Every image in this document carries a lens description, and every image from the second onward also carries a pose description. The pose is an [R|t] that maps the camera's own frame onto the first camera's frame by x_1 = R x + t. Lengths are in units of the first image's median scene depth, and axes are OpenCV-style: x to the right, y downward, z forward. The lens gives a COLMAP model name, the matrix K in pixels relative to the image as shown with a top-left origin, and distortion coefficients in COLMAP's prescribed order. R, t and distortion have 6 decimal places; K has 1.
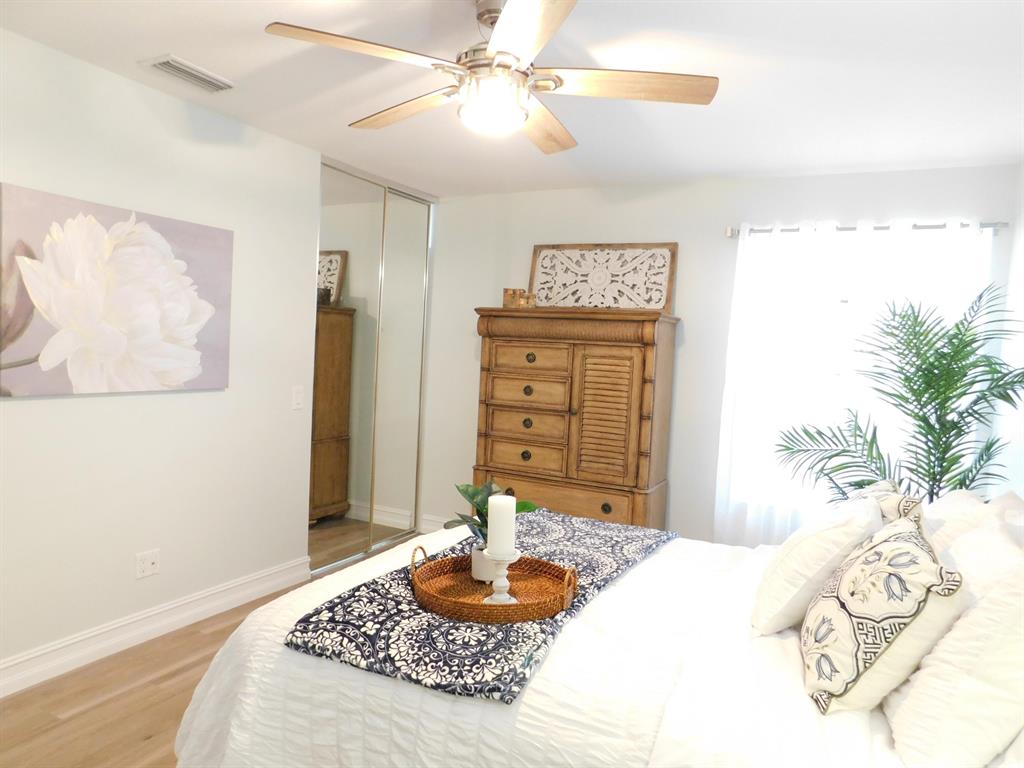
lens RADIAL K [[678.9, 0, 514.8], [0, 678.9, 378.4], [0, 0, 1]] dist [-0.063367, 0.050417]
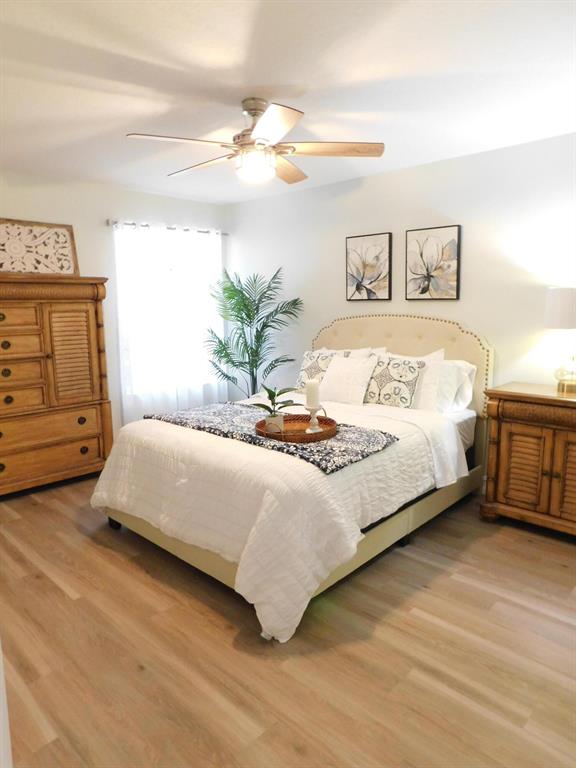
lens RADIAL K [[509.1, 0, 285.7], [0, 509.1, 373.6], [0, 0, 1]] dist [-0.063367, 0.050417]
pose [[0.295035, -0.190094, 0.936386, -0.708013], [0.069773, 0.981679, 0.177305, -0.058237], [-0.952936, 0.013023, 0.302893, 0.291682]]
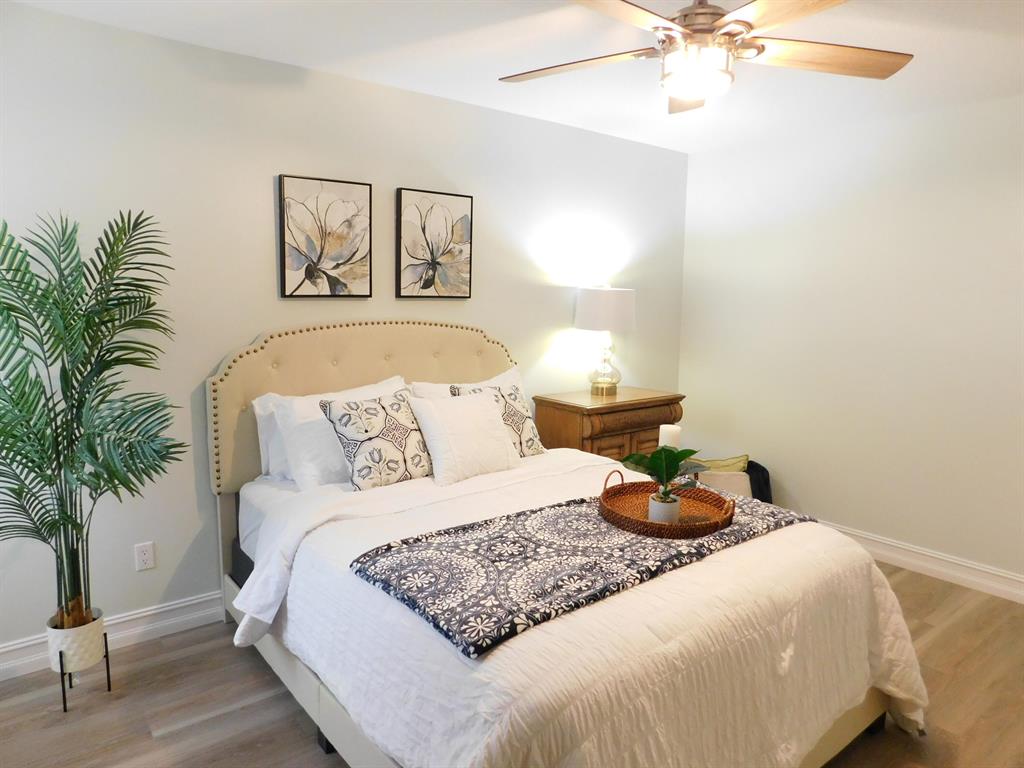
lens RADIAL K [[678.9, 0, 510.5], [0, 678.9, 376.3], [0, 0, 1]] dist [-0.063367, 0.050417]
pose [[-0.900431, -0.120171, 0.418072, -0.131909], [-0.043564, 0.981164, 0.188199, -0.076211], [-0.432813, 0.151248, -0.888705, 1.108805]]
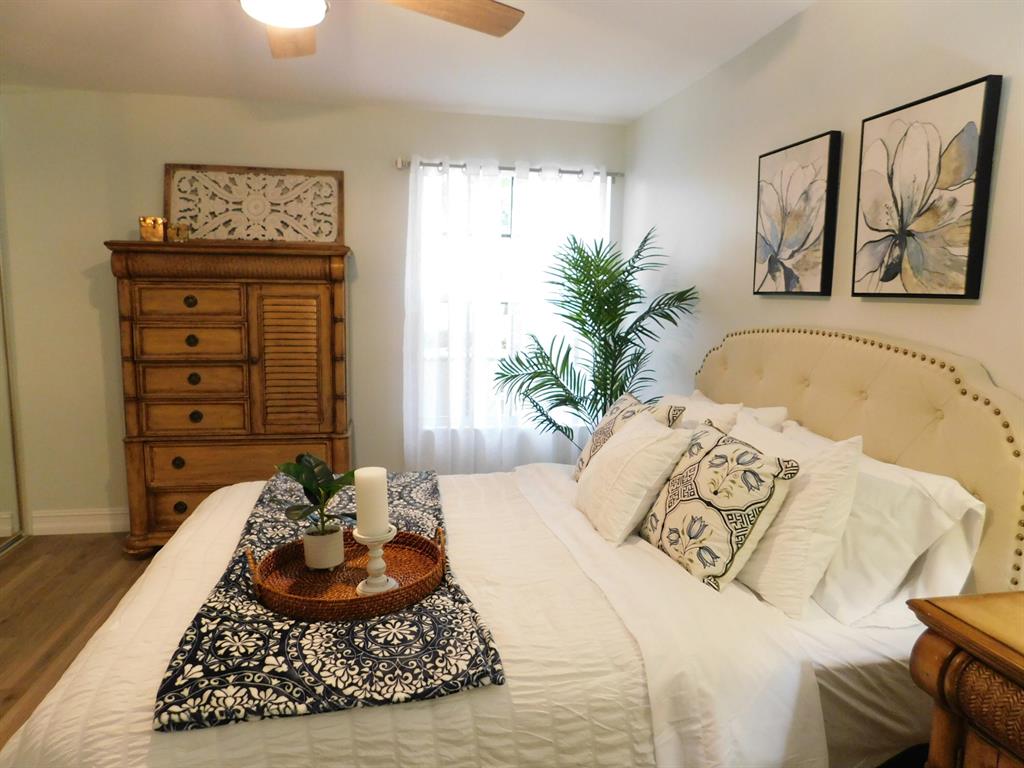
lens RADIAL K [[678.9, 0, 512.3], [0, 678.9, 382.4], [0, 0, 1]] dist [-0.063367, 0.050417]
pose [[0.793838, -0.117570, 0.596656, -0.180507], [0.050243, 0.990459, 0.128321, -0.018904], [-0.606051, -0.071888, 0.792171, 0.098052]]
